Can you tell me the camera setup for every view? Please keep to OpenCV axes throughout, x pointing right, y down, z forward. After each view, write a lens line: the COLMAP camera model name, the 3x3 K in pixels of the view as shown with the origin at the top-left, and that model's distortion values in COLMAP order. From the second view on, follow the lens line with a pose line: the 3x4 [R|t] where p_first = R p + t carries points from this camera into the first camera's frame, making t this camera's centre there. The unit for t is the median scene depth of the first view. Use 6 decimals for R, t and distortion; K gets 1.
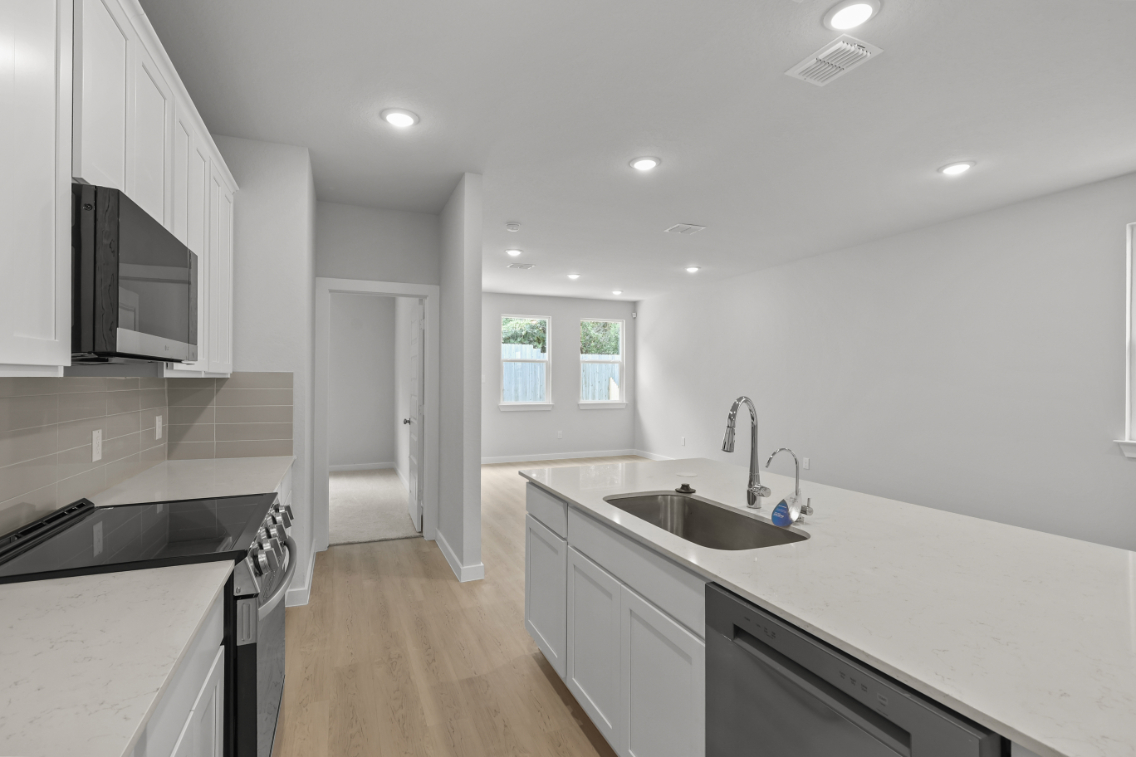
lens RADIAL K [[524.9, 0, 557.8], [0, 524.9, 377.3], [0, 0, 1]] dist [-0.005056, 0.000994]
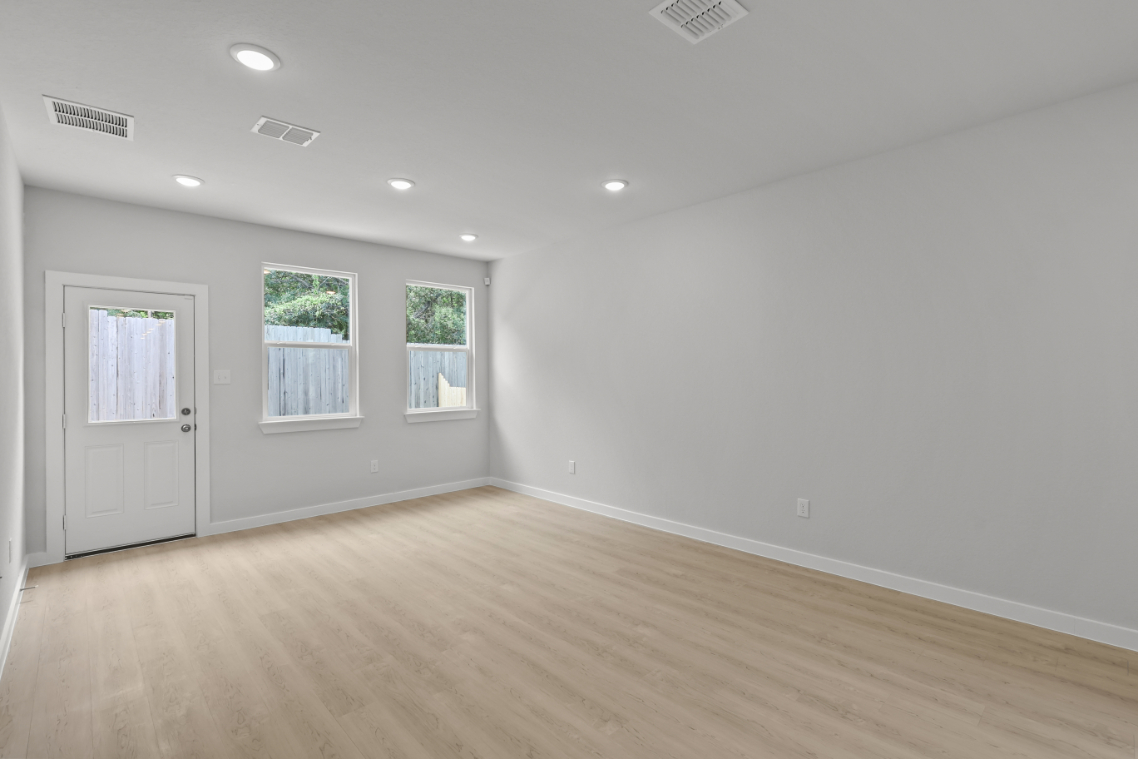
lens RADIAL K [[525.9, 0, 566.9], [0, 525.9, 383.3], [0, 0, 1]] dist [-0.005056, 0.000994]
pose [[0.934049, -0.014017, 0.356871, -0.003838], [0.006817, 0.999747, 0.021425, 0.000306], [-0.357081, -0.017580, 0.933908, 0.347813]]
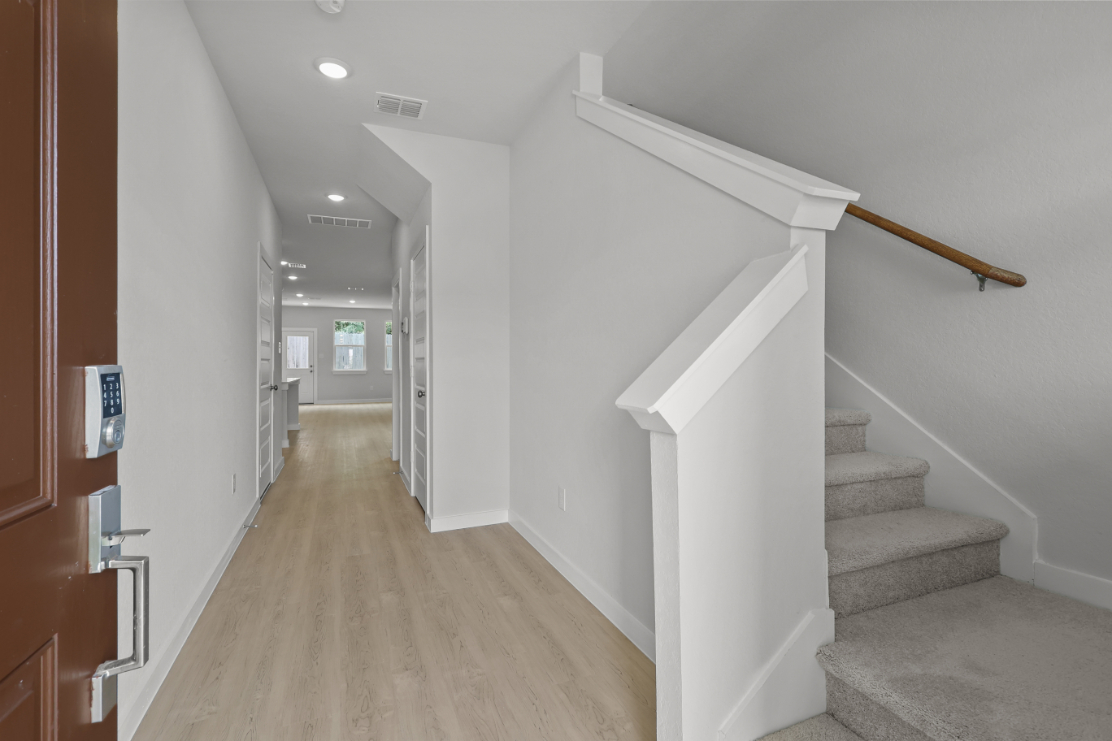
lens RADIAL K [[513.9, 0, 550.1], [0, 513.9, 362.4], [0, 0, 1]] dist [-0.005056, 0.000994]
pose [[0.999984, -0.005557, 0.000665, 0.587956], [0.005554, 0.999975, 0.004337, 0.020119], [-0.000689, -0.004333, 0.999990, -0.680659]]
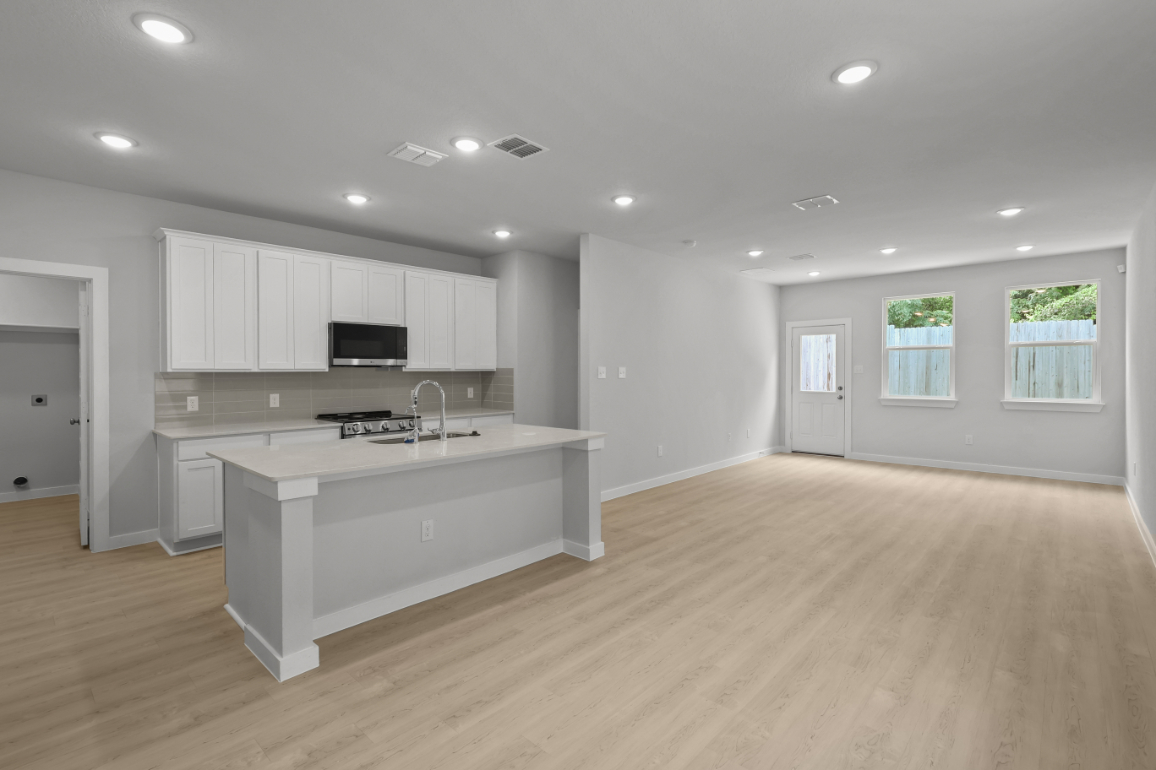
lens RADIAL K [[534.2, 0, 571.6], [0, 534.2, 373.3], [0, 0, 1]] dist [-0.005056, 0.000994]
pose [[0.419661, 0.002482, -0.907678, 0.477184], [0.007892, 0.999948, 0.006383, -0.000233], [0.907647, -0.009842, 0.419620, 0.127873]]
